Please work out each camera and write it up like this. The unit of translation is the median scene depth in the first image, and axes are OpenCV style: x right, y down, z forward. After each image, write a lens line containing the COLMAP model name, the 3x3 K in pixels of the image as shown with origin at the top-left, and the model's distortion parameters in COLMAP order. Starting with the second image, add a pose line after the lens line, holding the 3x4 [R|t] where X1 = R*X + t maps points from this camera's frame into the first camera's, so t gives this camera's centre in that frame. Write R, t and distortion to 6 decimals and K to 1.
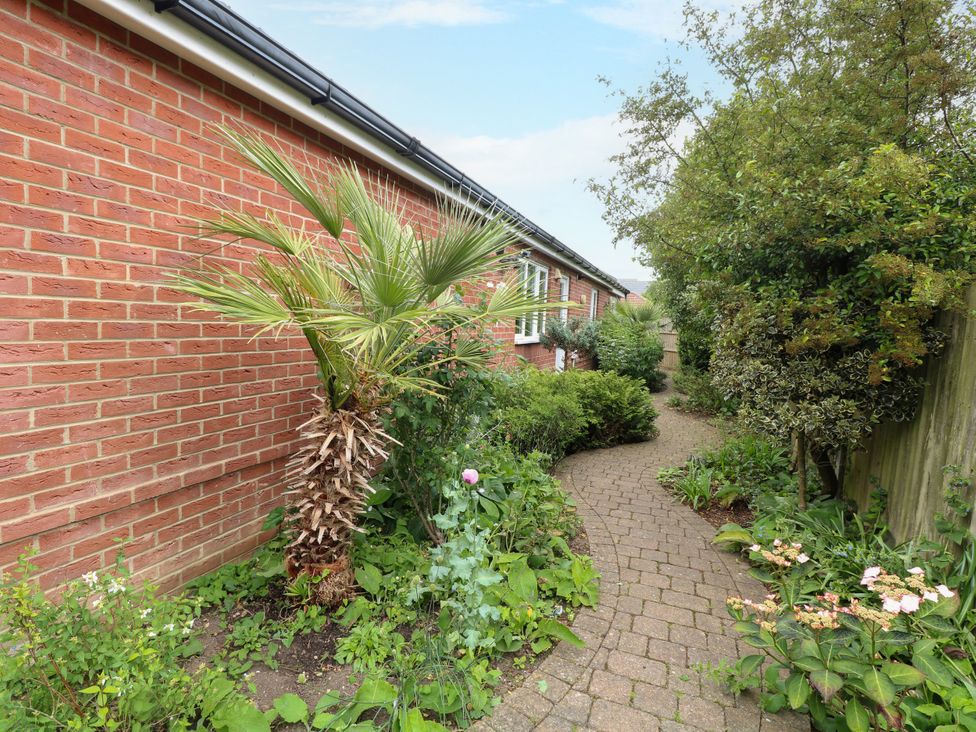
lens RADIAL K [[545.3, 0, 463.1], [0, 545.3, 364.7], [0, 0, 1]] dist [-0.002122, -0.013563]
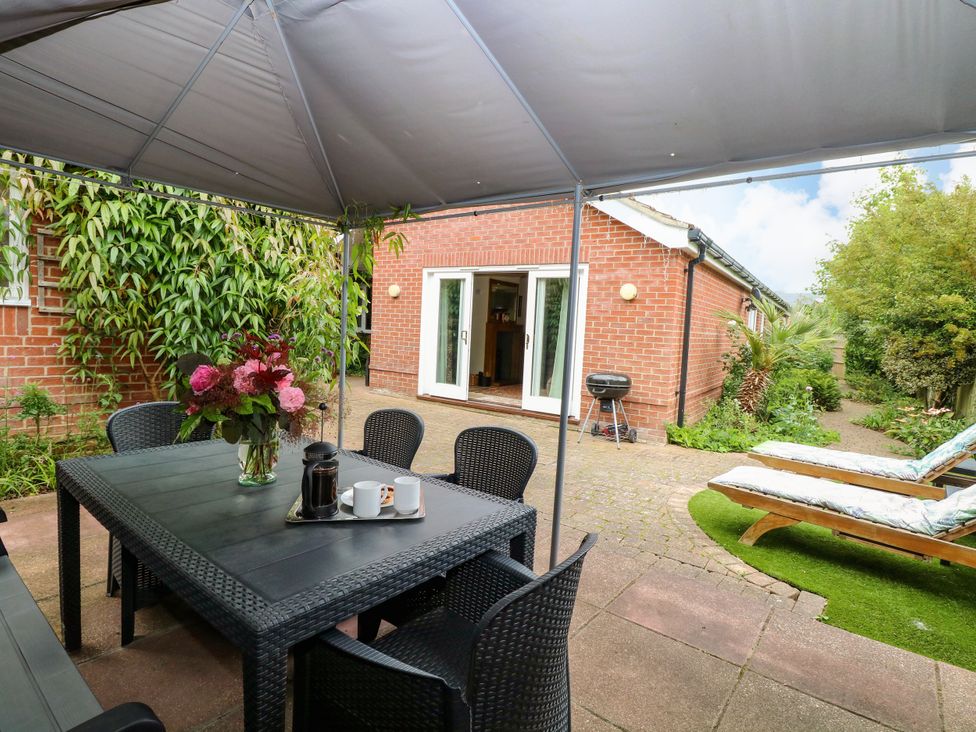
lens RADIAL K [[545.3, 0, 463.1], [0, 545.3, 364.7], [0, 0, 1]] dist [-0.002122, -0.013563]
pose [[0.977798, 0.014201, -0.209068, -0.978460], [-0.018230, 0.999683, -0.017358, 0.097801], [0.208756, 0.020784, 0.977747, -1.969502]]
